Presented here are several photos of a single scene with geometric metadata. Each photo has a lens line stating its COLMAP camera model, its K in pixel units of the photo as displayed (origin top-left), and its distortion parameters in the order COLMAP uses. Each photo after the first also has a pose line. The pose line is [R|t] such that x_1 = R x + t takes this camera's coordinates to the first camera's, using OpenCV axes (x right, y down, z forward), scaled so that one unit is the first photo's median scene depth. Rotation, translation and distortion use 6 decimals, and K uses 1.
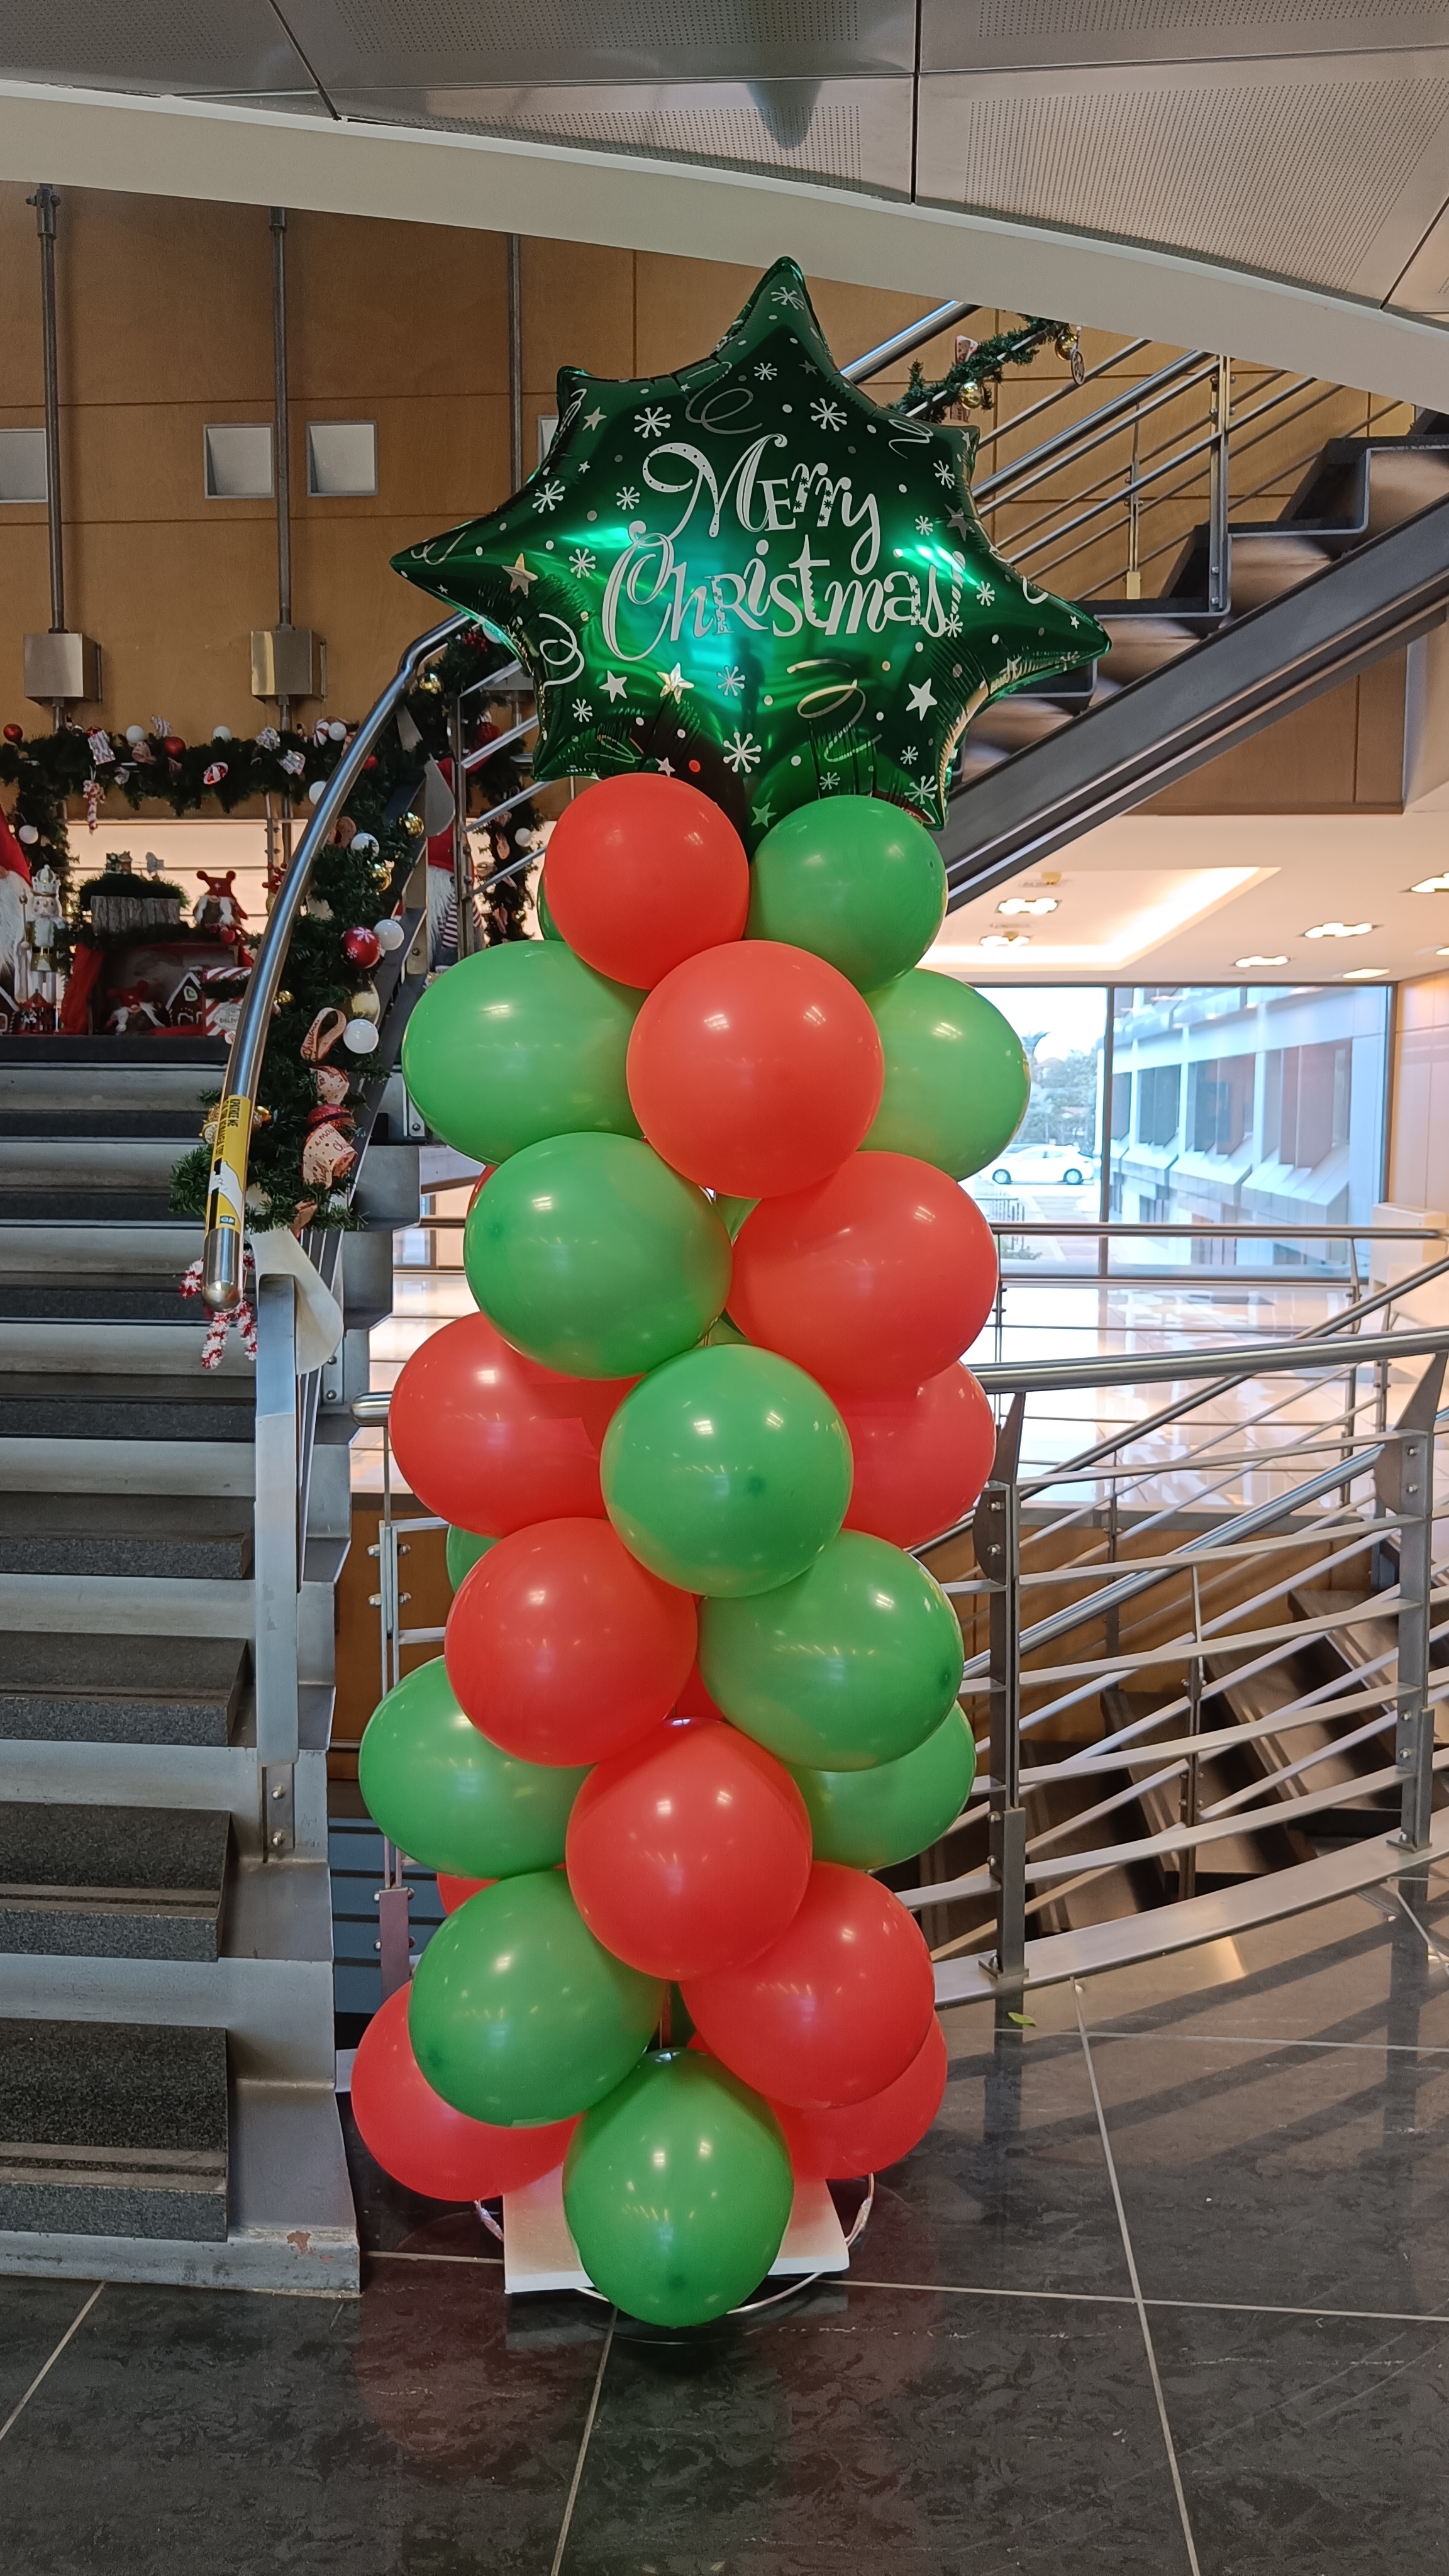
lens RADIAL K [[1789.2, 0, 724.5], [0, 1789.2, 1288.0], [0, 0, 1]] dist [0.022975, -0.004315]
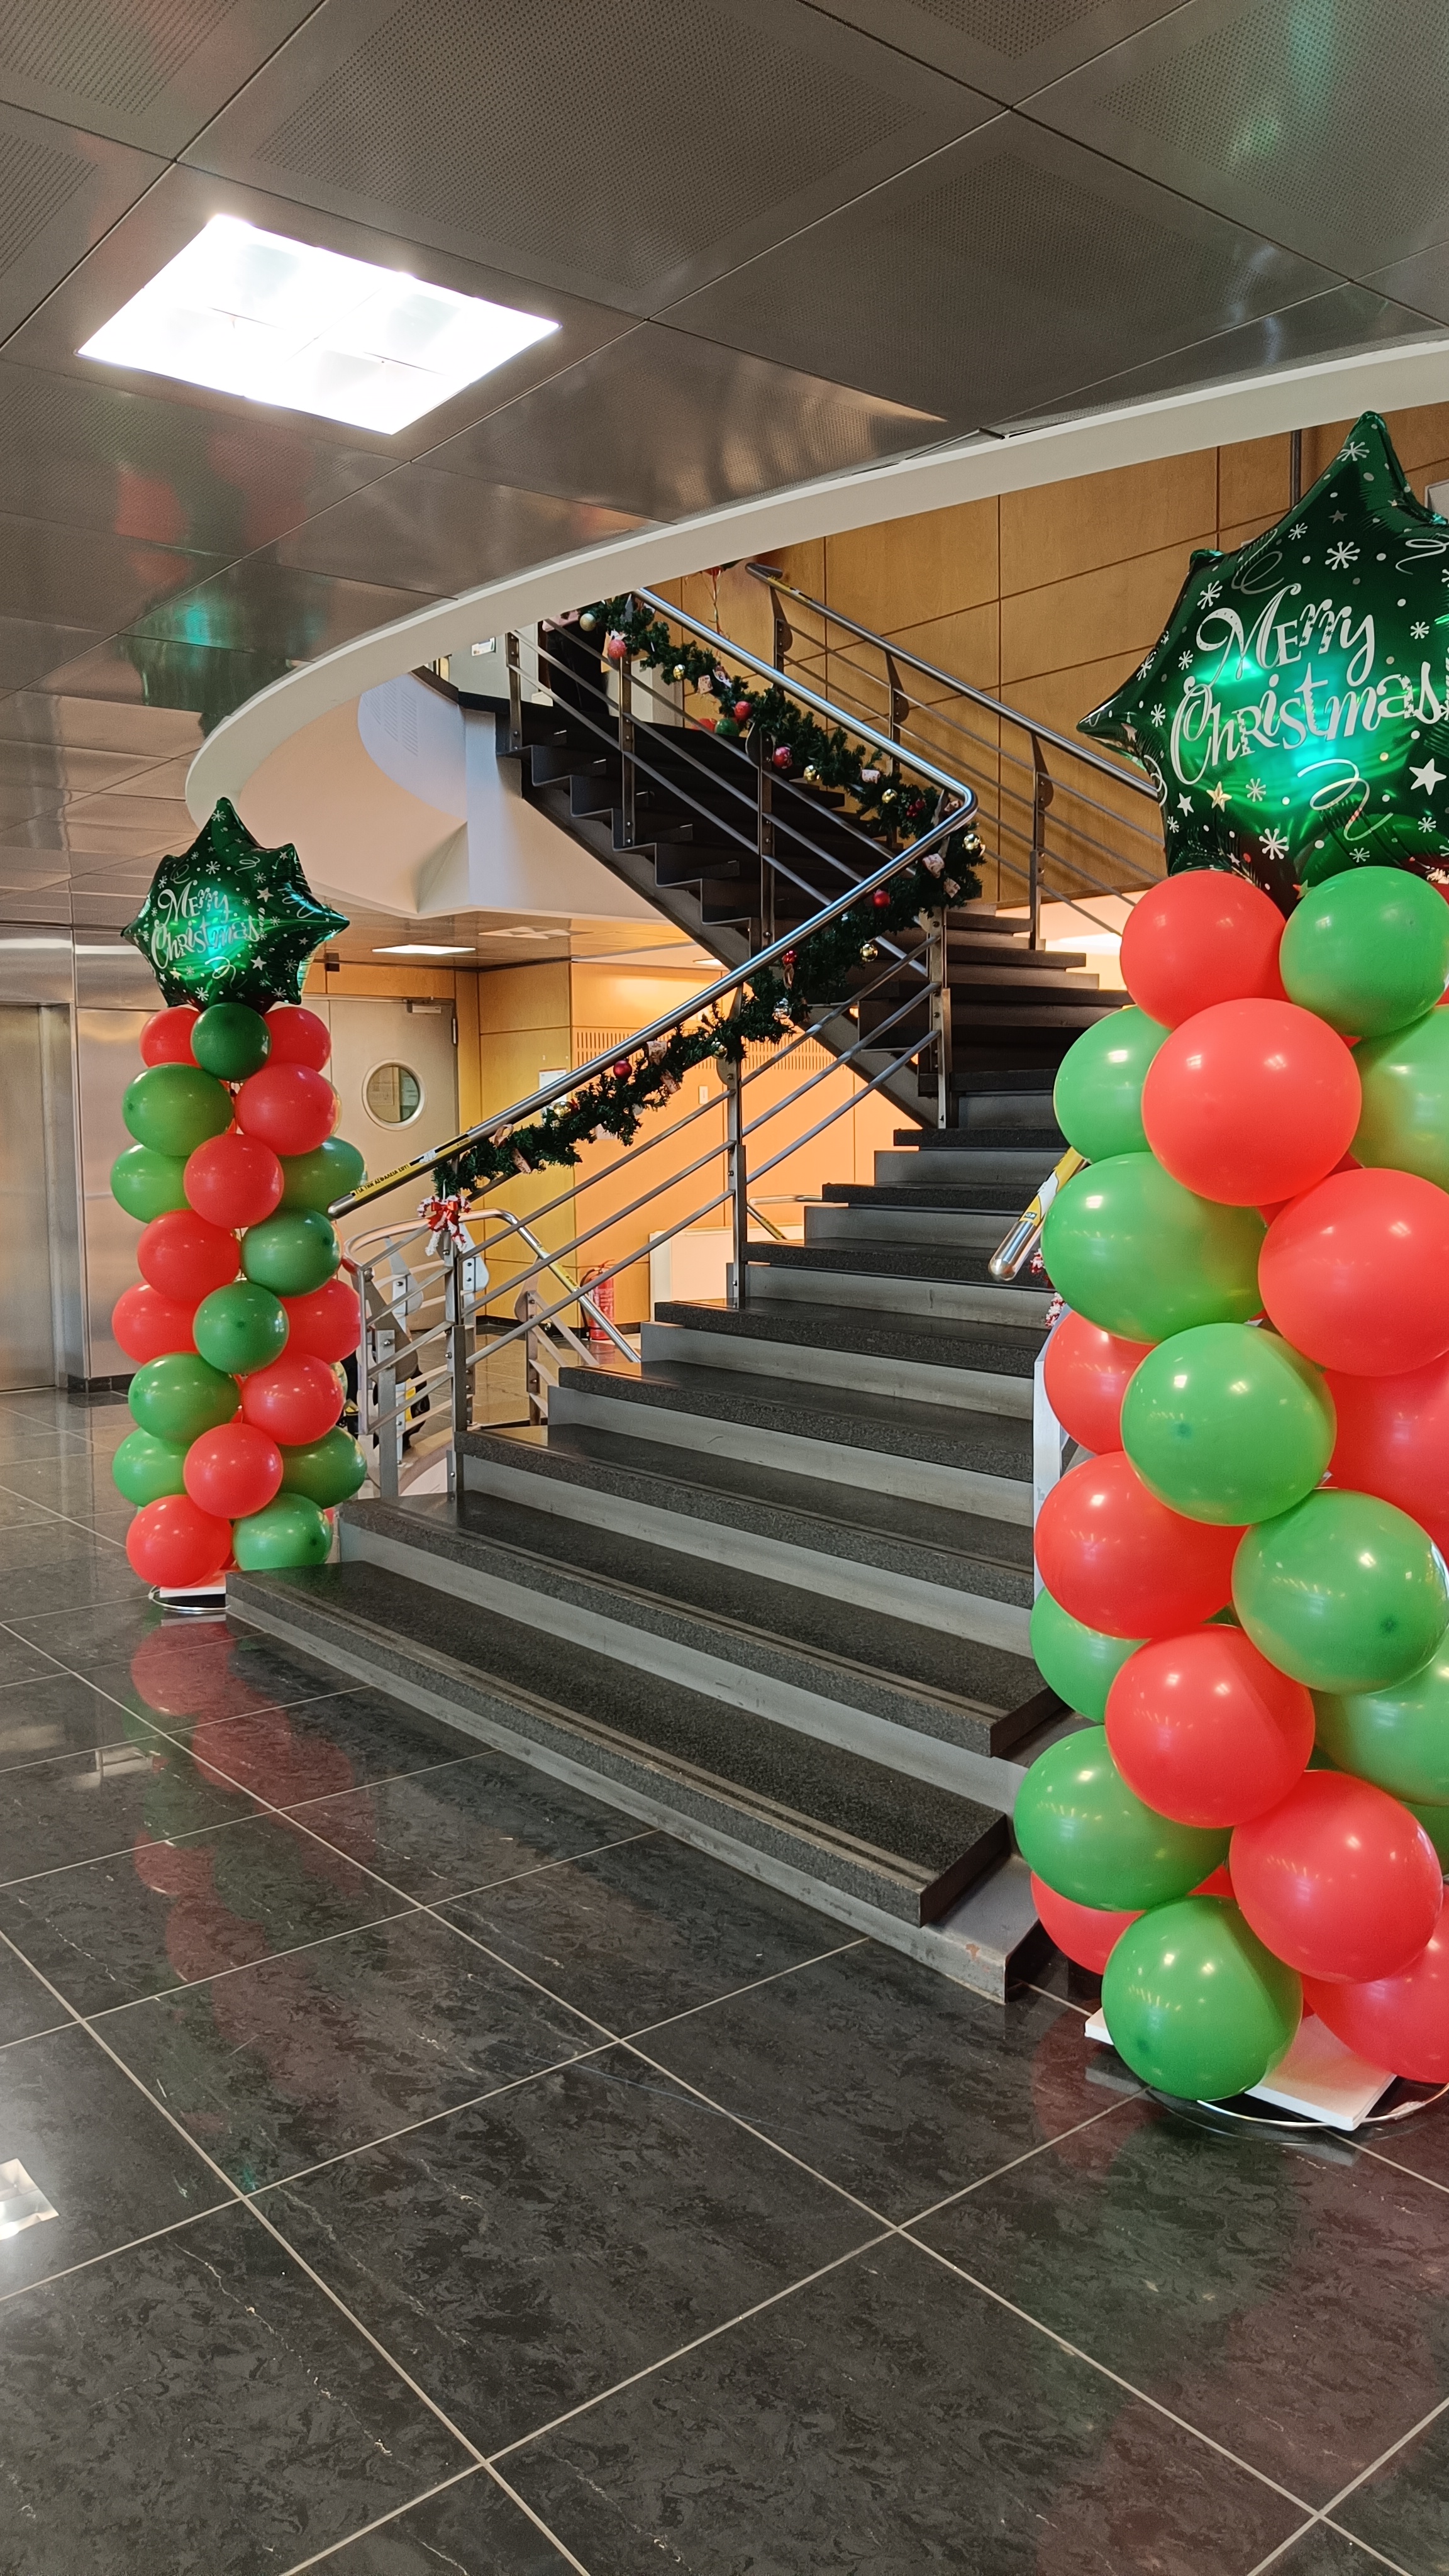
lens RADIAL K [[1789.2, 0, 724.5], [0, 1789.2, 1288.0], [0, 0, 1]] dist [0.022975, -0.004315]
pose [[0.695897, 0.057576, -0.715830, 0.632833], [-0.052235, 0.998199, 0.029507, -0.012271], [0.716240, 0.016858, 0.697651, -0.117448]]
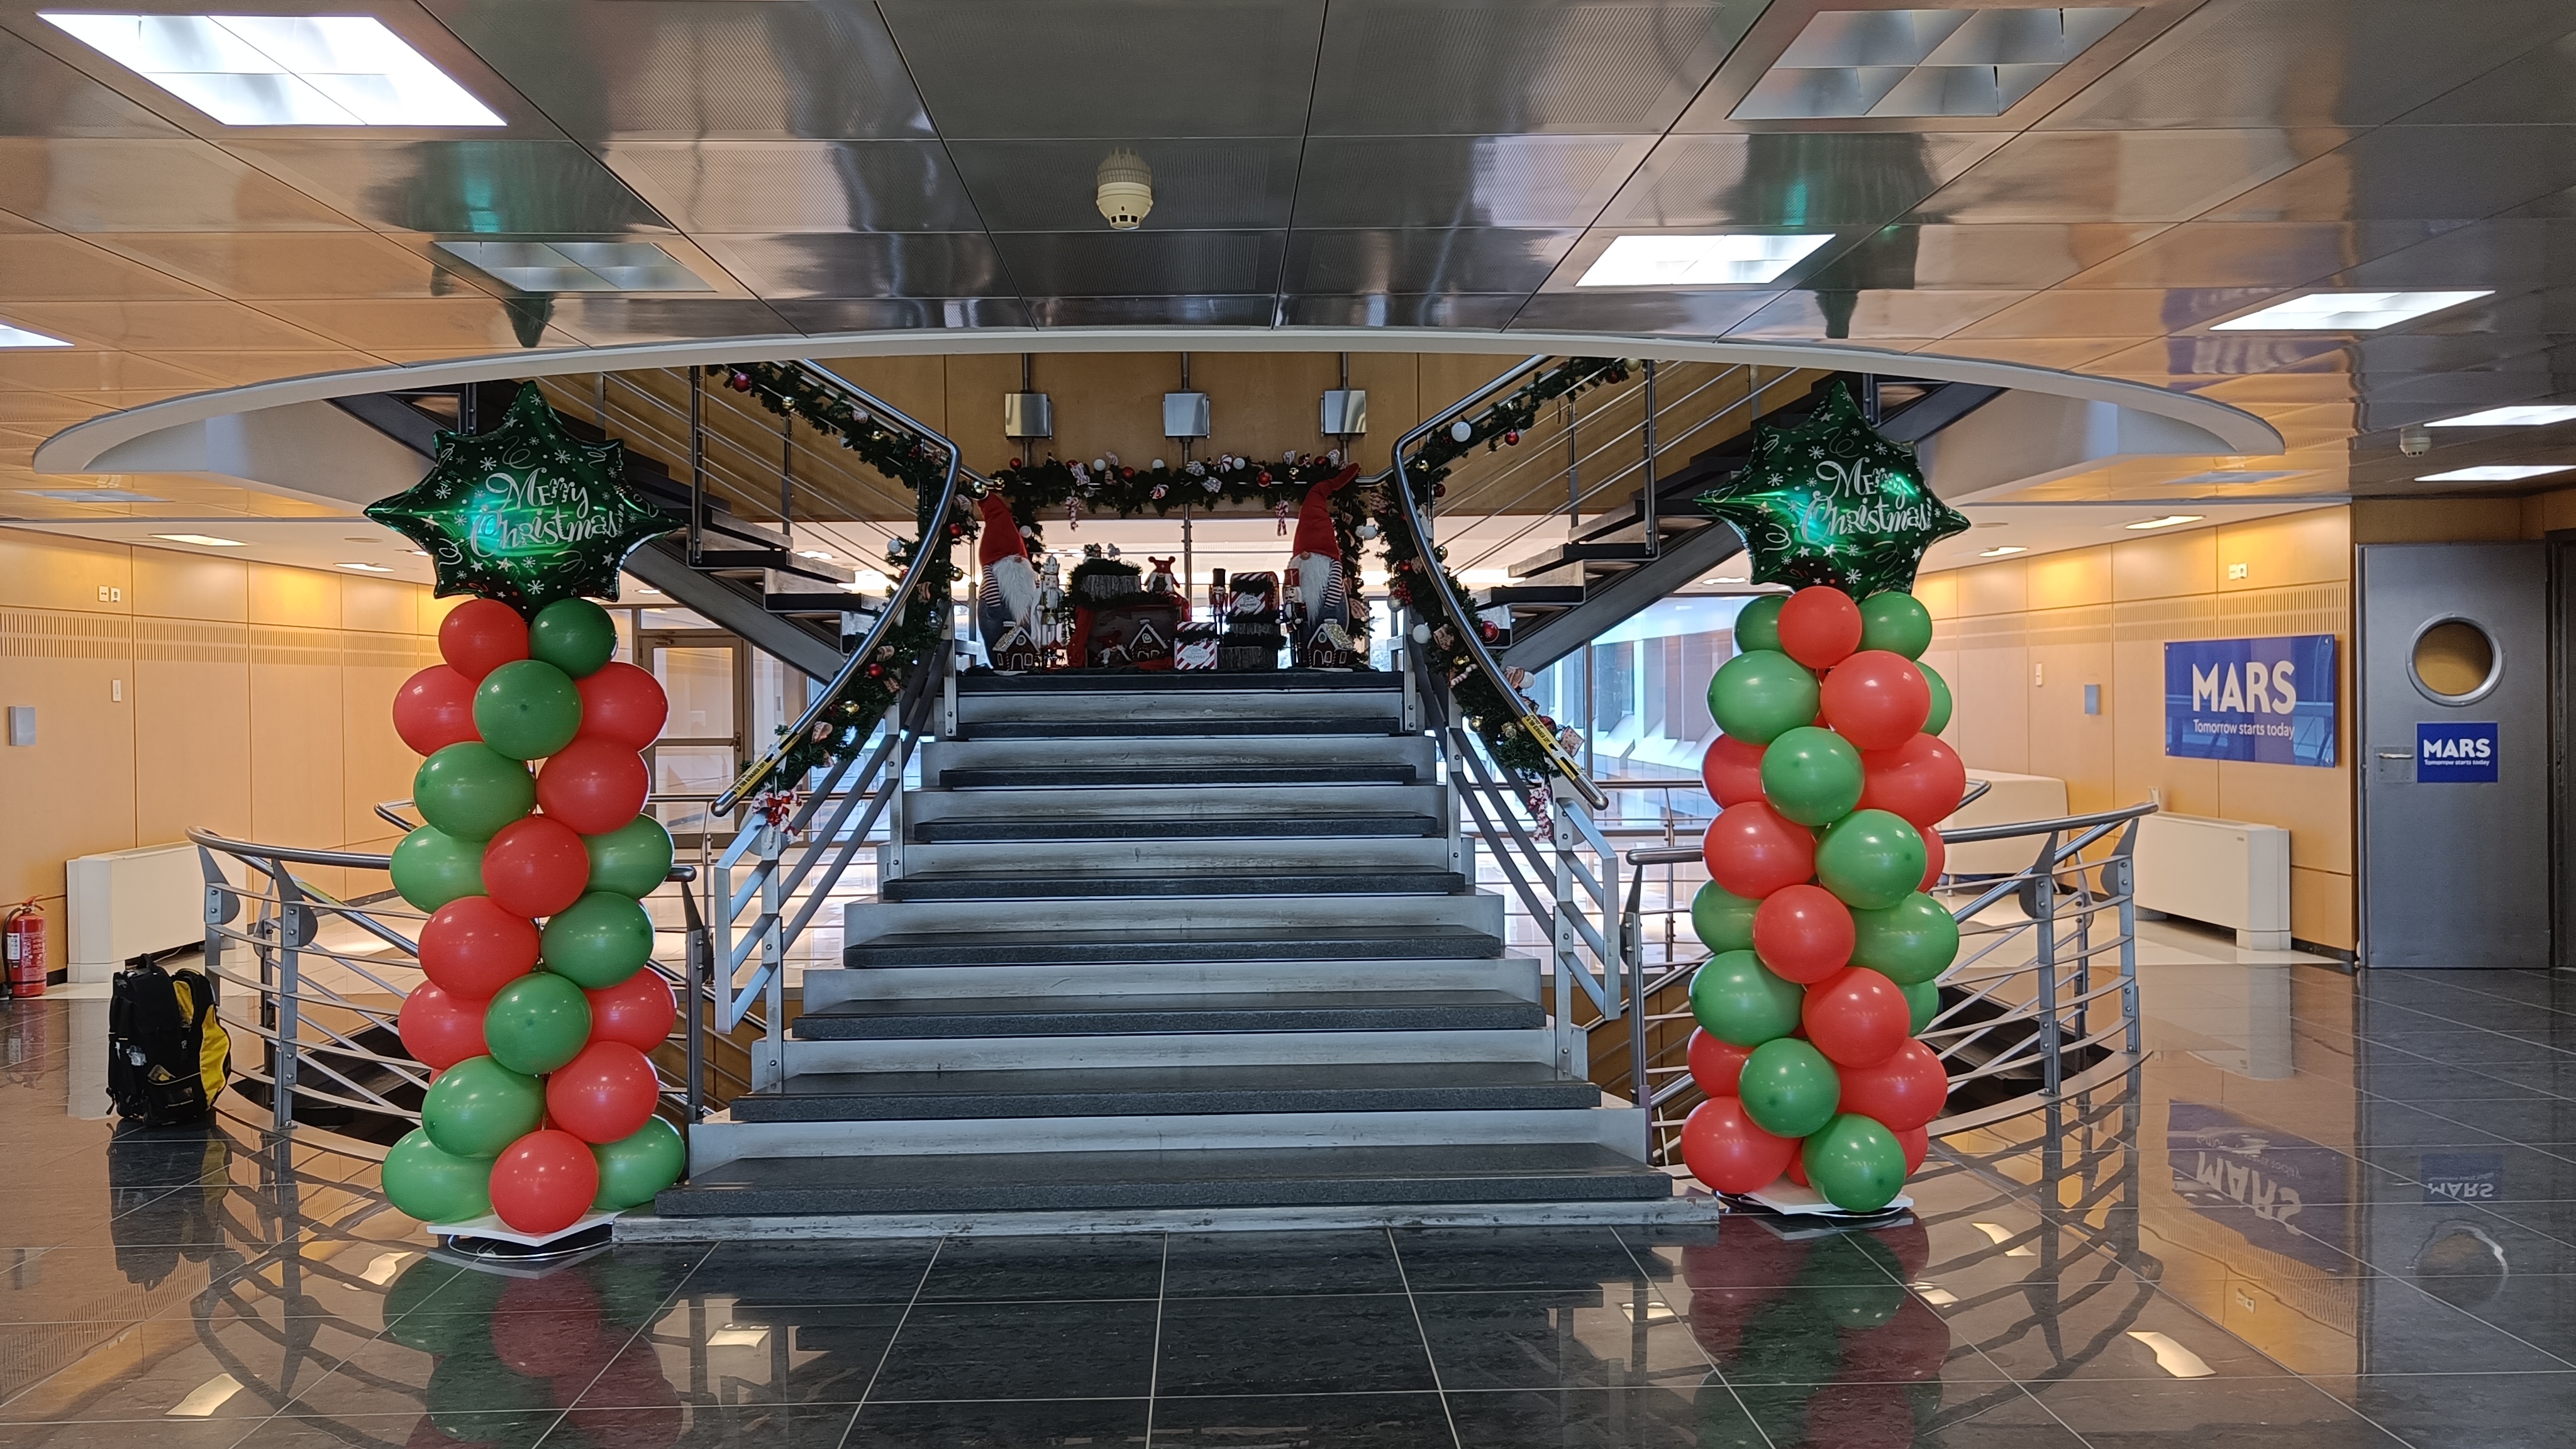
lens RADIAL K [[1739.3, 0, 1288.0], [0, 1739.3, 724.5], [0, 0, 1]] dist [-0.004001, 0.011977]
pose [[0.994005, -0.020088, 0.107470, -1.029895], [0.029036, 0.996180, -0.082355, 0.086995], [-0.105405, 0.084982, 0.990792, -1.304361]]
